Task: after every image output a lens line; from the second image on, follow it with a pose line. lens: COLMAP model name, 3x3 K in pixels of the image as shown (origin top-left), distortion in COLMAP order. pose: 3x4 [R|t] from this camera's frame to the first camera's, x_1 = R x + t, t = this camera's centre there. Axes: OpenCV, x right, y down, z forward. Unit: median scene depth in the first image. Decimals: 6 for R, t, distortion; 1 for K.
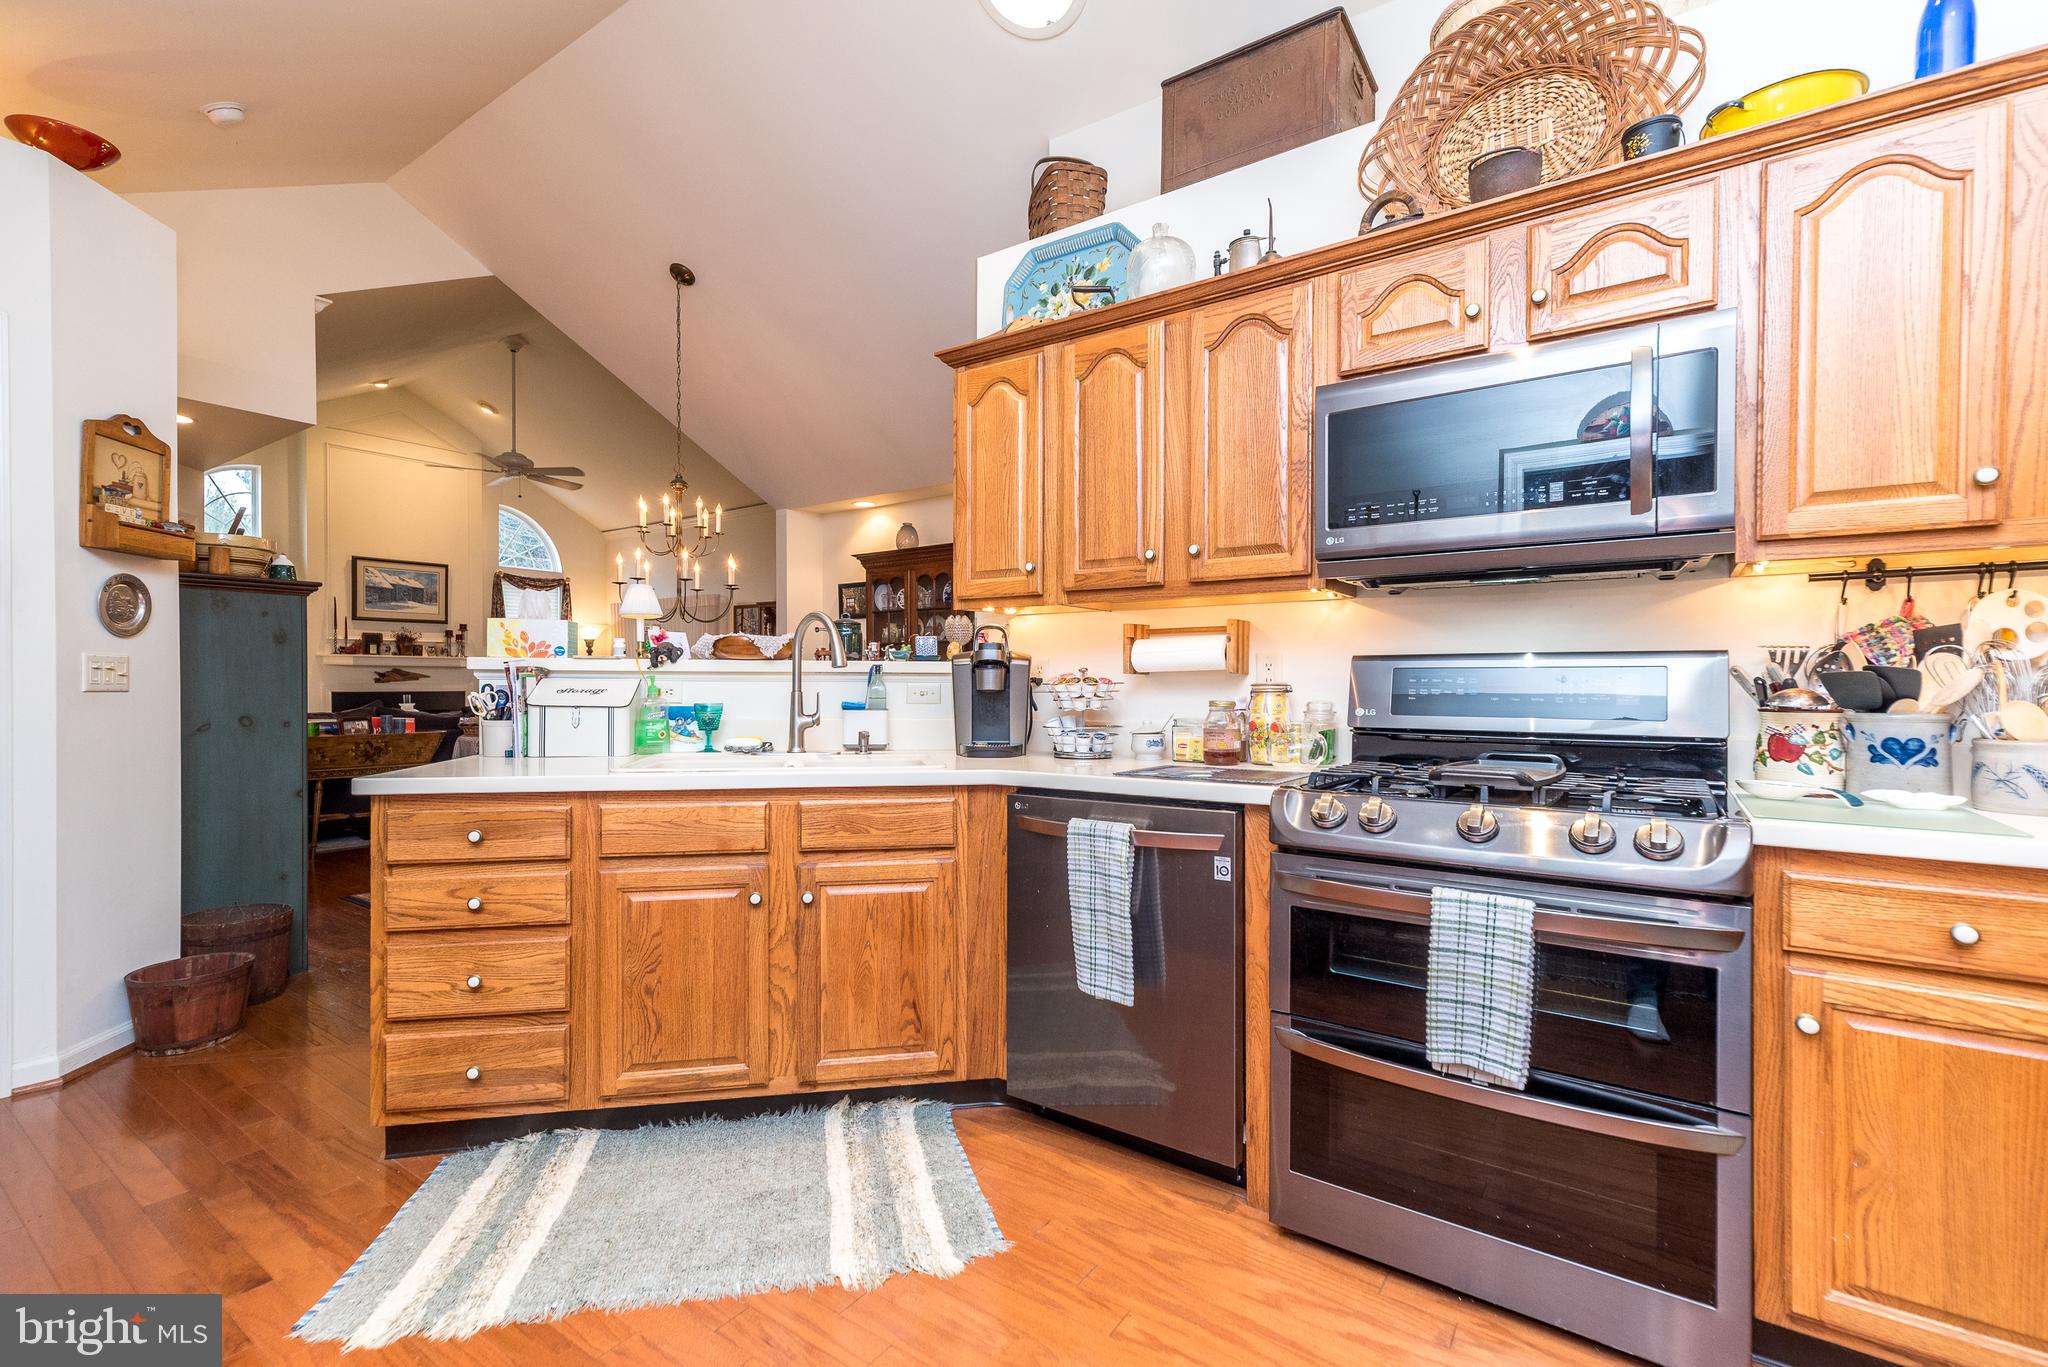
lens RADIAL K [[899.6, 0, 1029.0], [0, 899.6, 684.5], [0, 0, 1]] dist [0.006703, 0.000362]
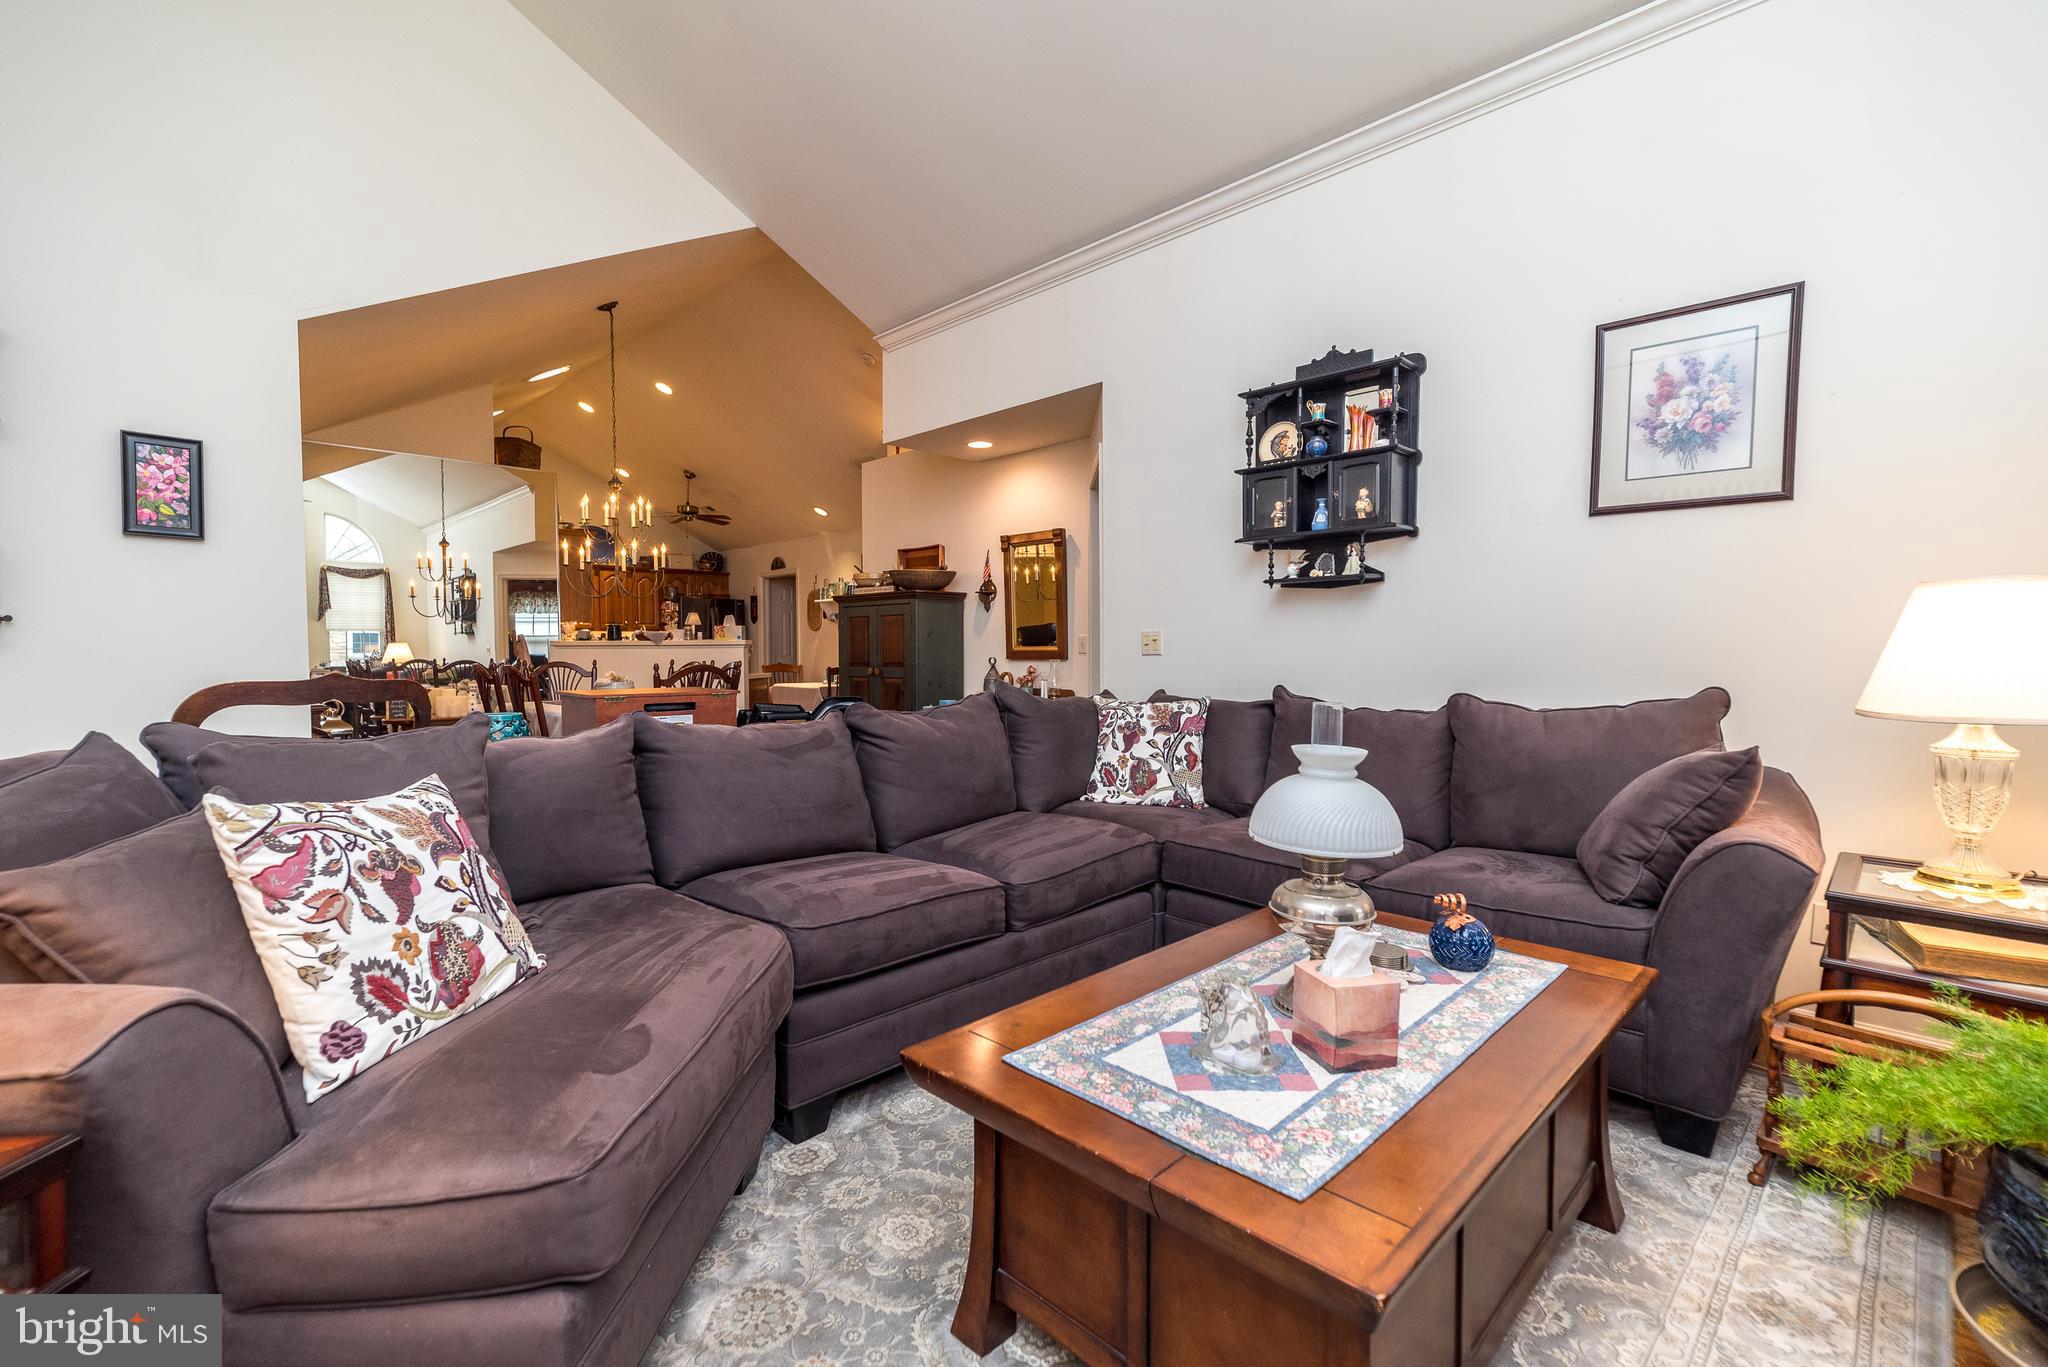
lens RADIAL K [[899.6, 0, 1029.0], [0, 899.6, 684.5], [0, 0, 1]] dist [0.006703, 0.000362]
pose [[-0.982971, -0.012779, 0.183313, -0.586915], [-0.004659, 0.998992, 0.044655, 0.000774], [-0.183699, 0.043041, -0.982040, 1.058216]]
